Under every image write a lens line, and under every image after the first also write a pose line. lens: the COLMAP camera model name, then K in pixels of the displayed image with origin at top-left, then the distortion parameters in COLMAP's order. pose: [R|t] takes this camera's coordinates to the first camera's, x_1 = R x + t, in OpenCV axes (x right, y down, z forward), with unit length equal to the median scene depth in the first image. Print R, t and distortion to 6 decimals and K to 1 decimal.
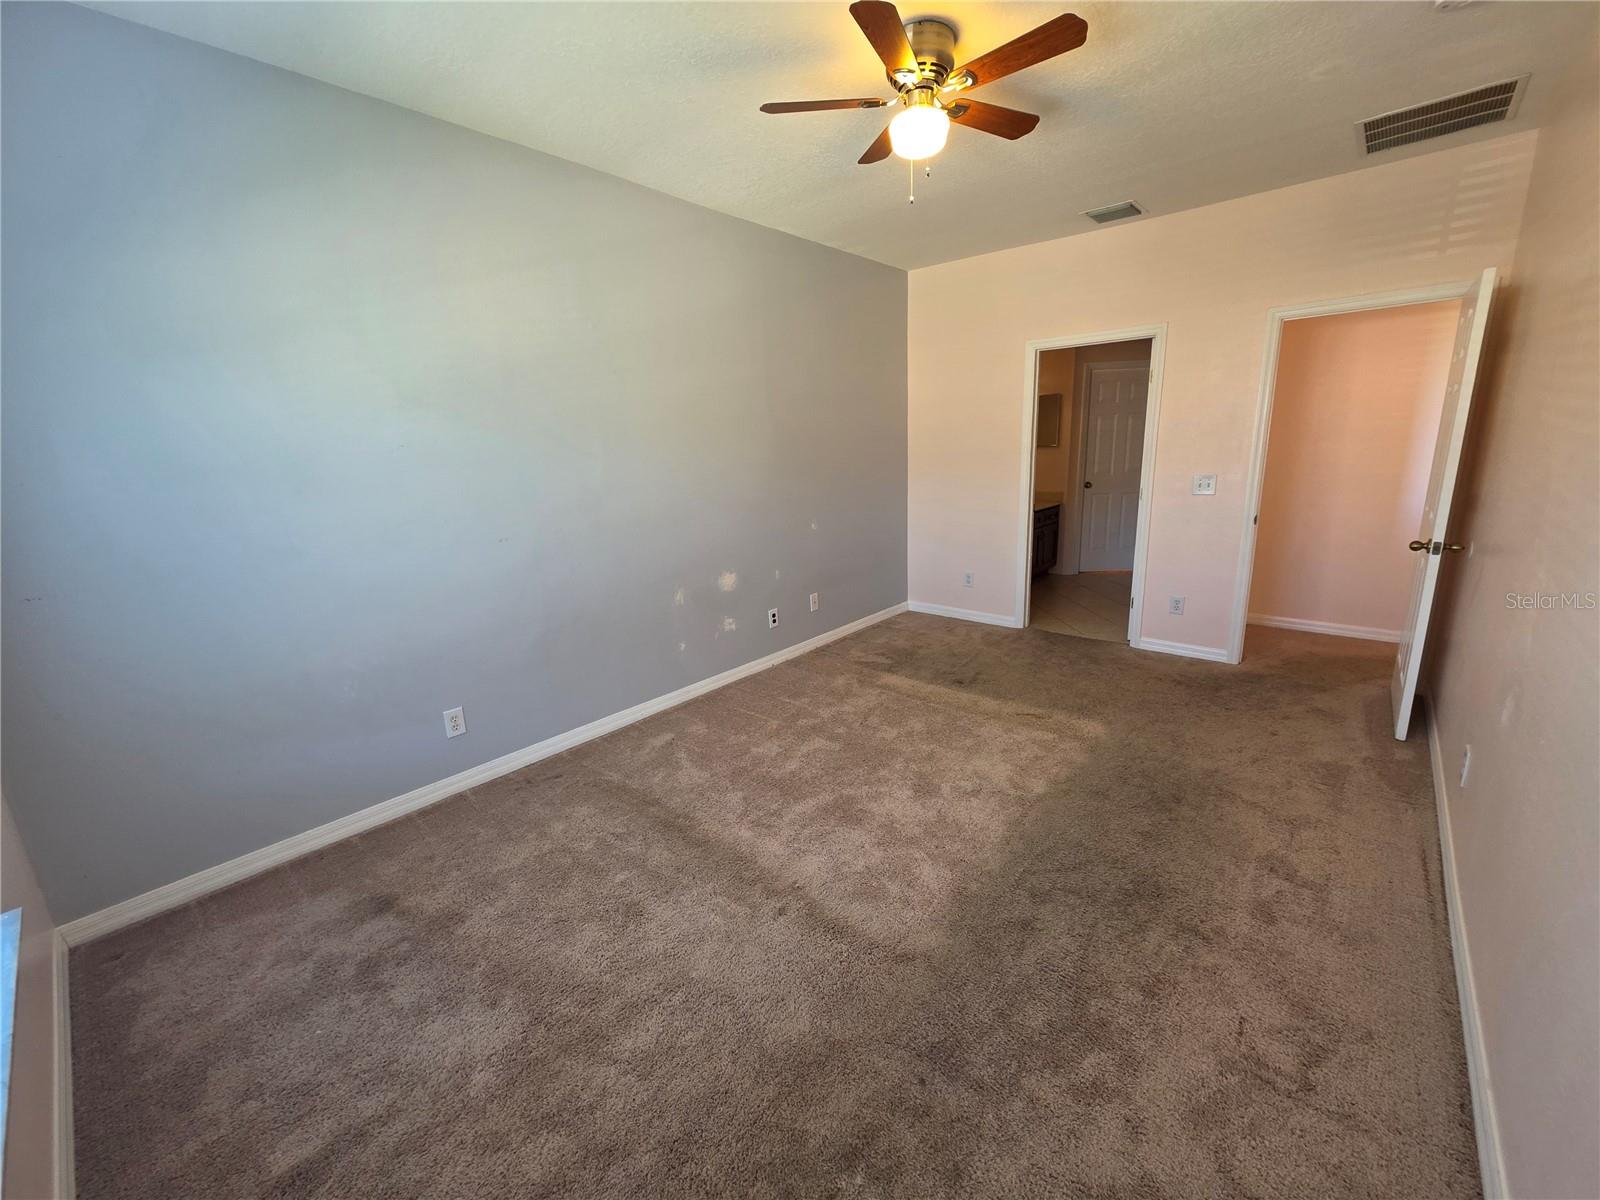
lens RADIAL K [[642.1, 0, 806.5], [0, 642.1, 596.8], [0, 0, 1]] dist [0.001279, 0.000152]
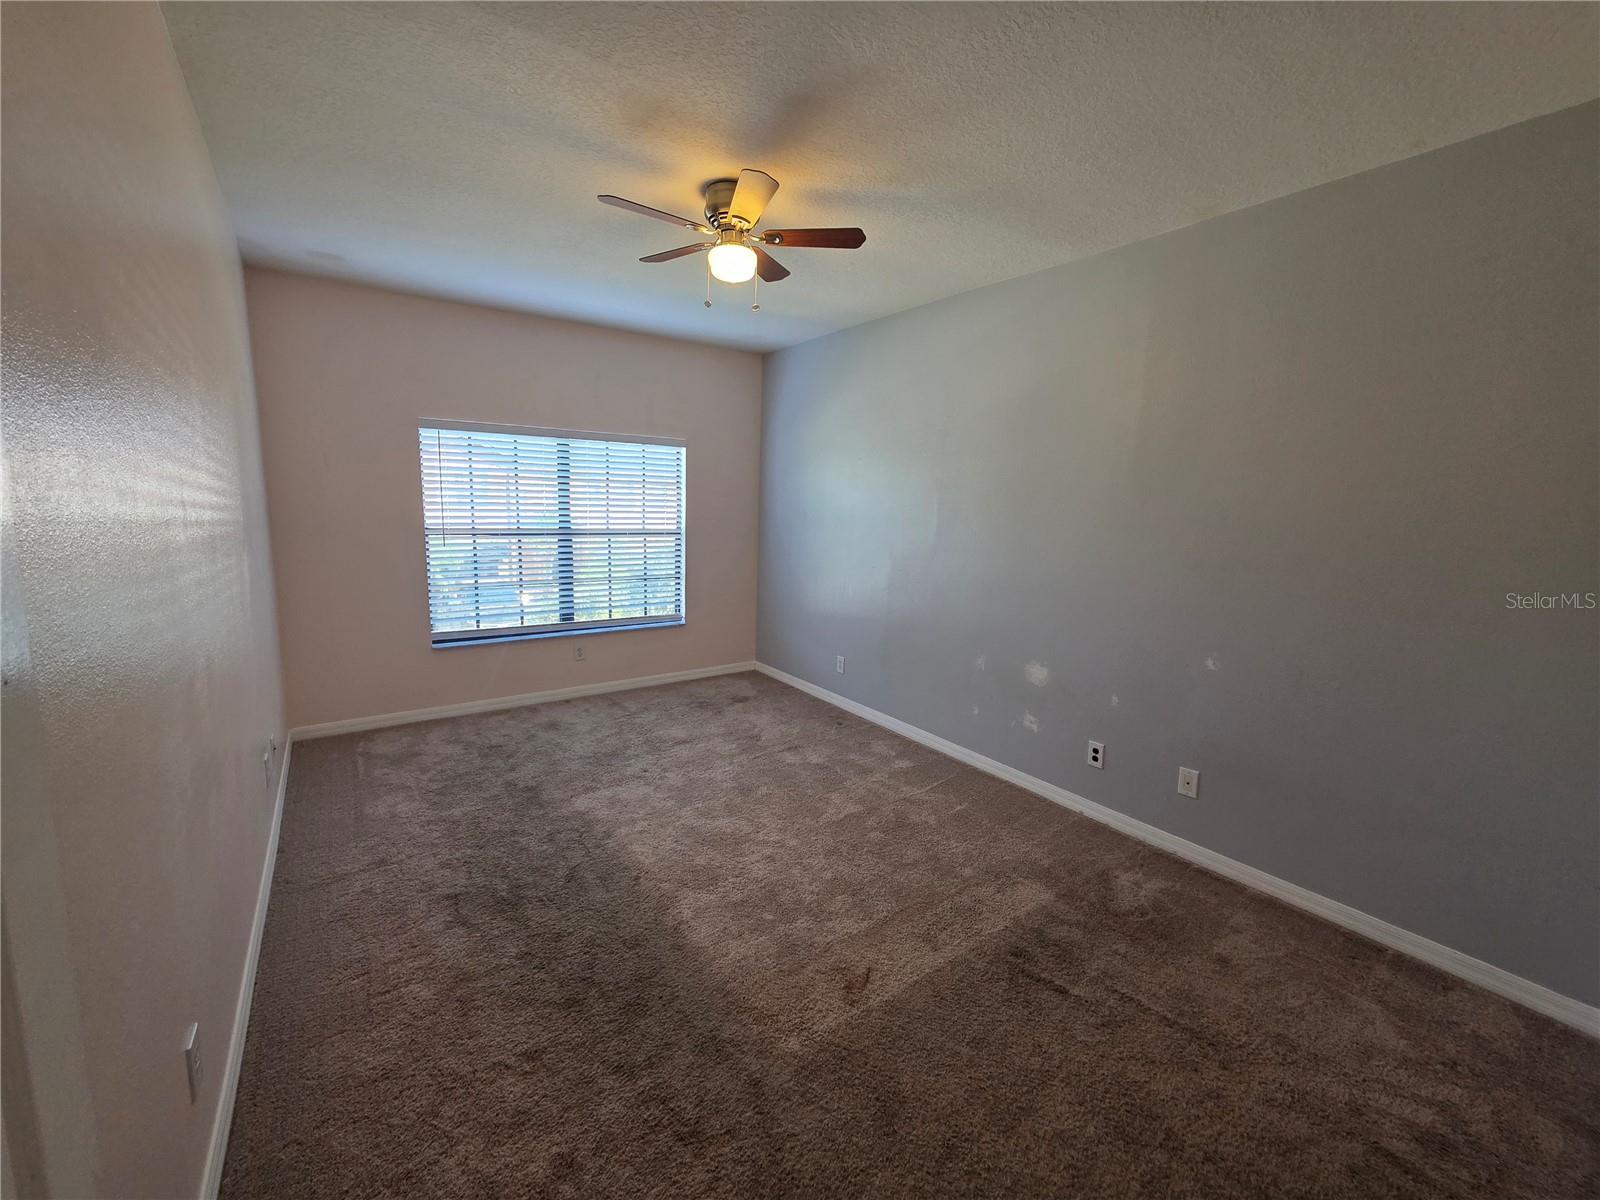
lens RADIAL K [[642.1, 0, 806.5], [0, 642.1, 596.8], [0, 0, 1]] dist [0.001279, 0.000152]
pose [[-0.231518, 0.174117, -0.957122, 0.745836], [-0.248704, 0.940565, 0.231264, -0.239532], [0.940503, 0.291582, -0.174454, 0.812432]]
